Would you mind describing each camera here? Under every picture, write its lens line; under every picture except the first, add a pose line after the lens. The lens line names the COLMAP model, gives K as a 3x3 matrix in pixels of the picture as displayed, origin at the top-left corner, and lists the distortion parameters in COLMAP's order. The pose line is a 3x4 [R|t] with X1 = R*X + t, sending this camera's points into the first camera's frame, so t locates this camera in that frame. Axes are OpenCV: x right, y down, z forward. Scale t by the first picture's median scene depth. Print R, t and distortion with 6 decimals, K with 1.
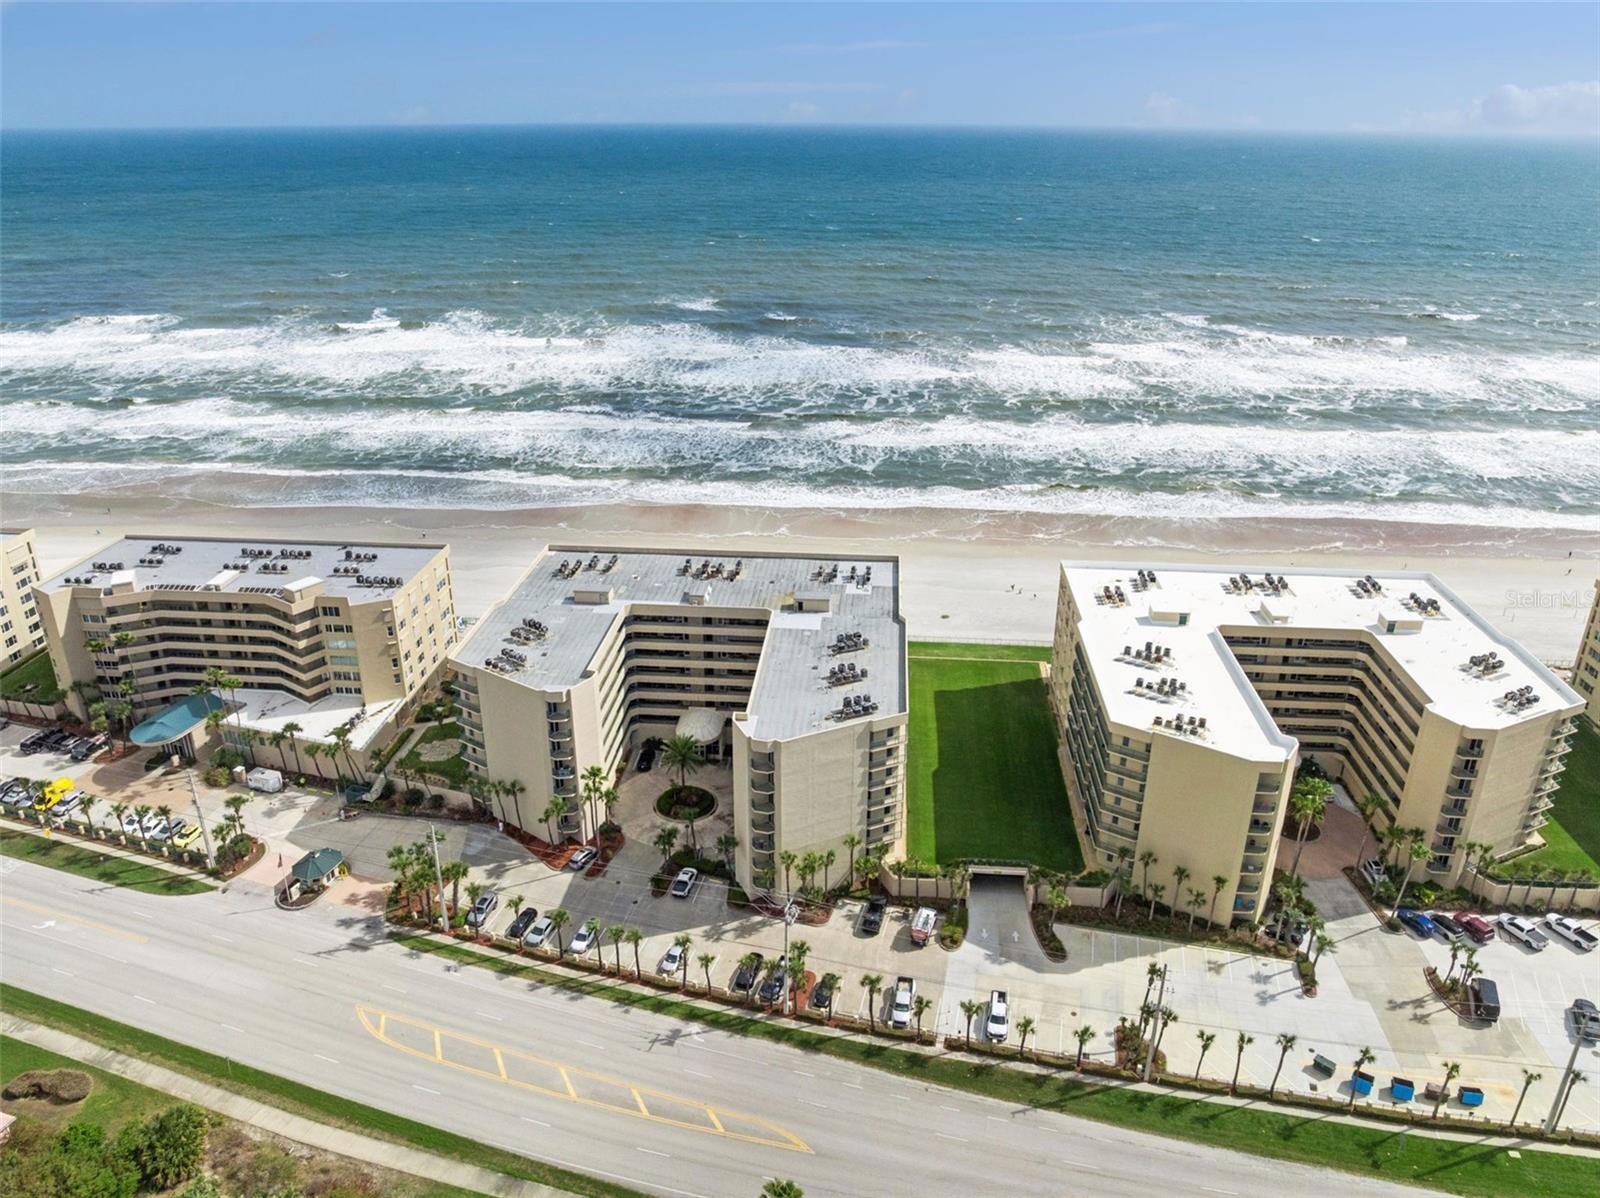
lens RADIAL K [[1139.5, 0, 795.3], [0, 1139.5, 600.6], [0, 0, 1]] dist [-0.025284, 0.001338]
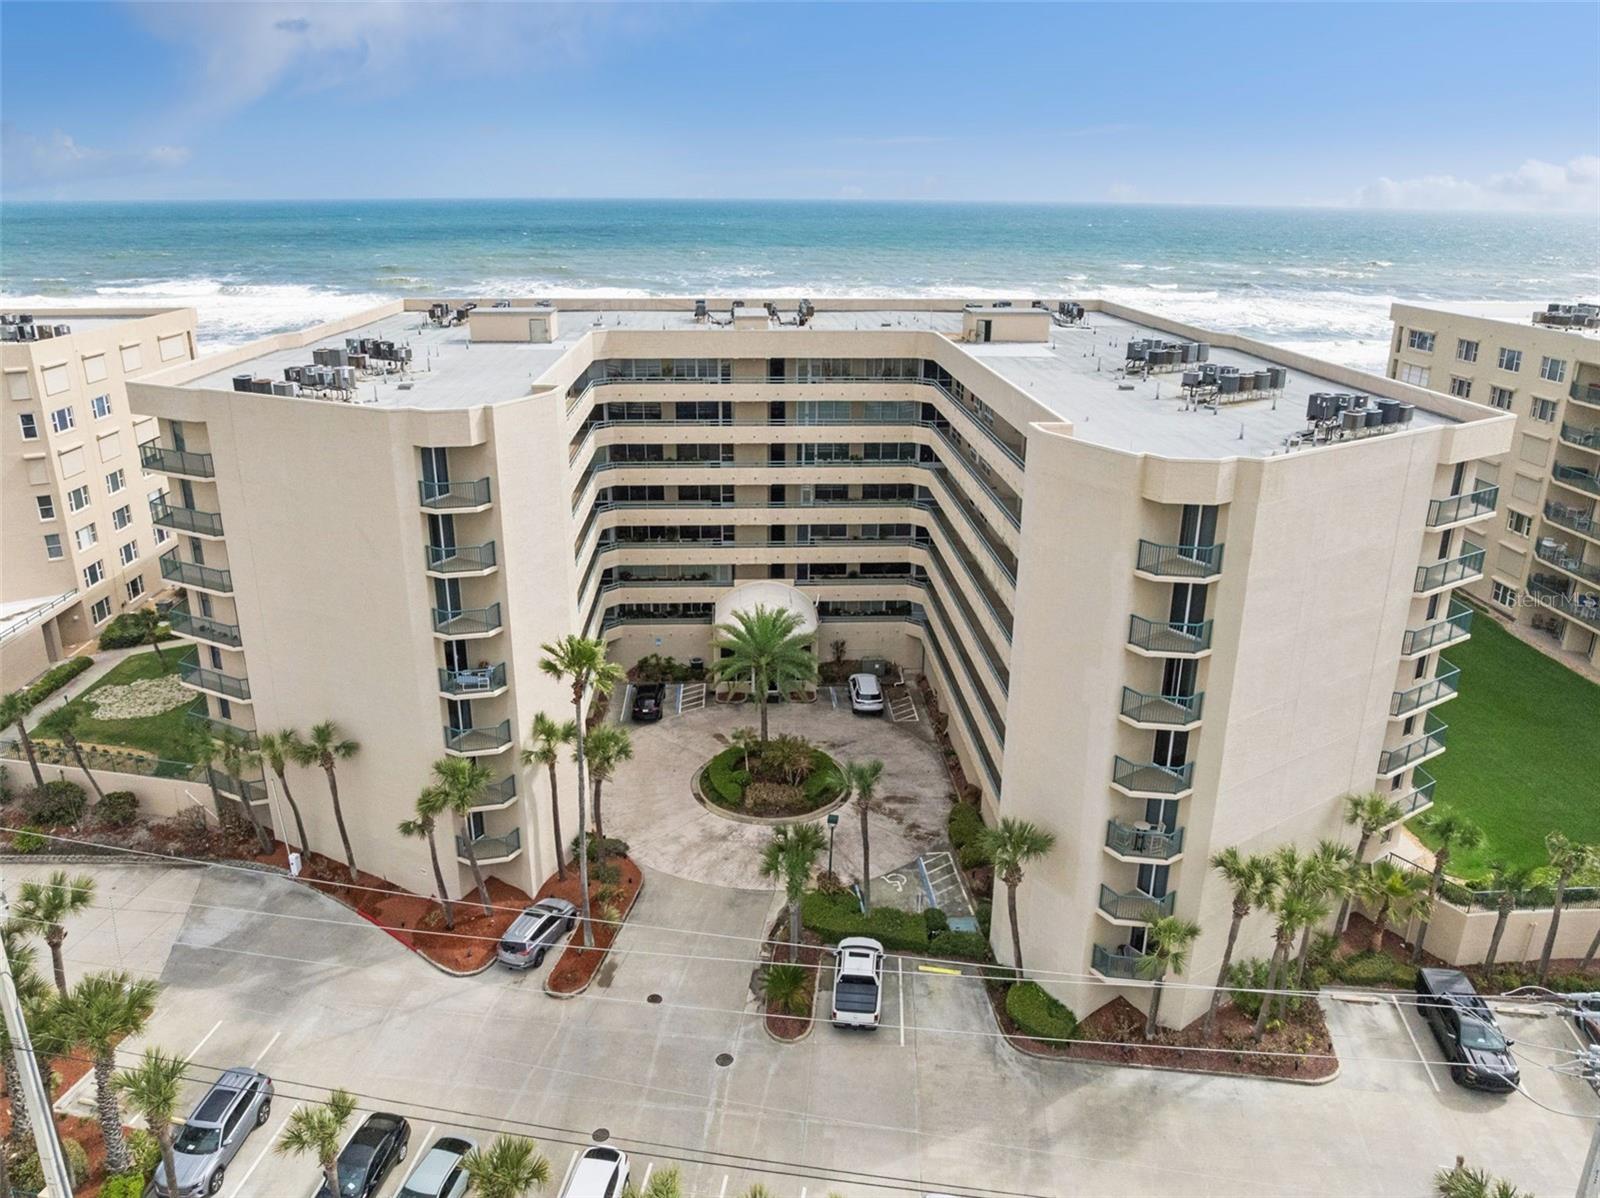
lens RADIAL K [[1142.3, 0, 795.5], [0, 1142.3, 582.5], [0, 0, 1]] dist [-0.031350, 0.003138]
pose [[0.991445, -0.039327, 0.124459, -0.142520], [0.048347, 0.996353, -0.070302, 0.143814], [-0.121241, 0.075718, 0.989731, 0.619647]]
